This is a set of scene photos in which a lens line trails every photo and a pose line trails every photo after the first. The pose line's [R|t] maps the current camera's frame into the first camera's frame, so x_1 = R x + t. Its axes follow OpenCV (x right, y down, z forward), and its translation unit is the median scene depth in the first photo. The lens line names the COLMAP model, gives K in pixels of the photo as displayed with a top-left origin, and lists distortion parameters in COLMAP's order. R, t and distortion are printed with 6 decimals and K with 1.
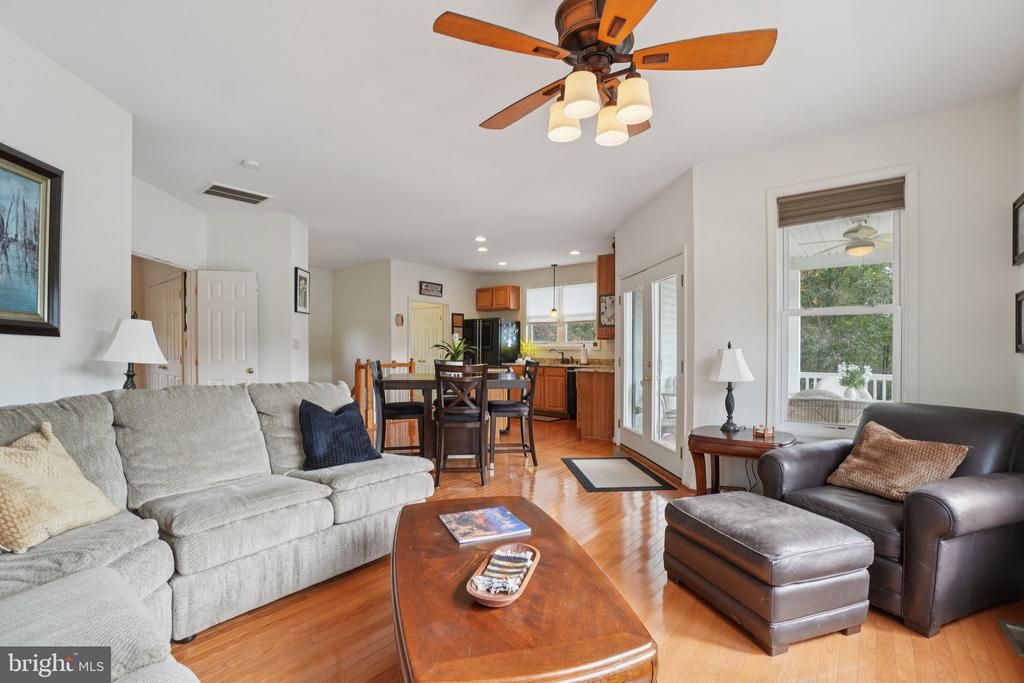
lens RADIAL K [[462.3, 0, 509.0], [0, 462.3, 348.0], [0, 0, 1]] dist [-0.049153, 0.013829]
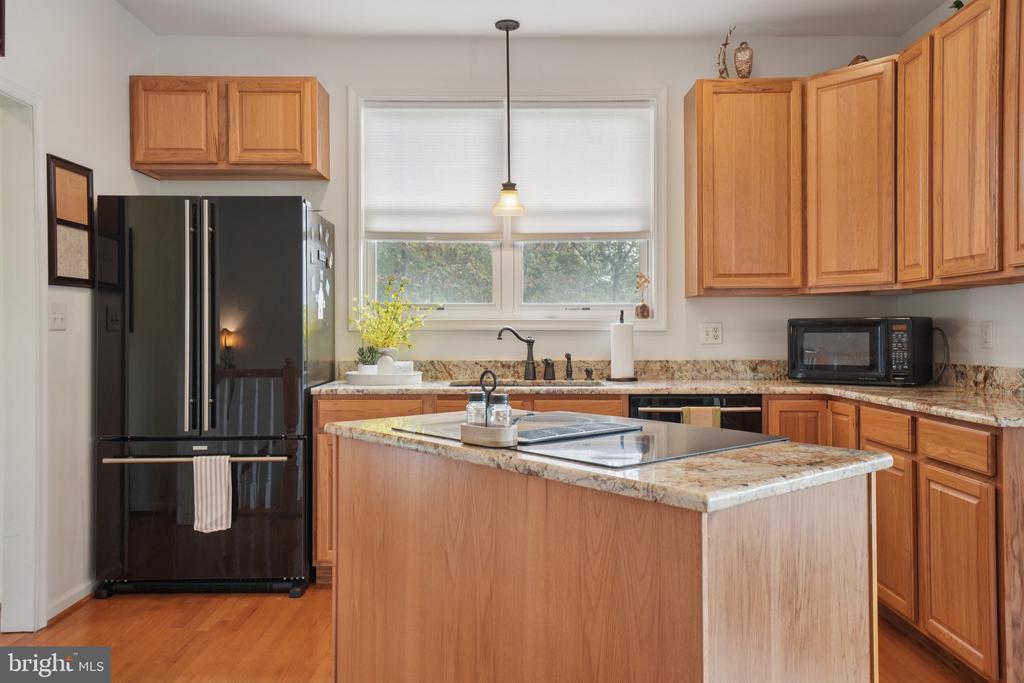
lens RADIAL K [[773.3, 0, 512.5], [0, 773.3, 330.4], [0, 0, 1]] dist [0.041707, -0.004312]
pose [[0.775678, -0.004372, 0.631114, -0.191737], [0.002869, 0.999990, 0.003401, 0.002010], [-0.631122, -0.000827, 0.775683, 0.626405]]
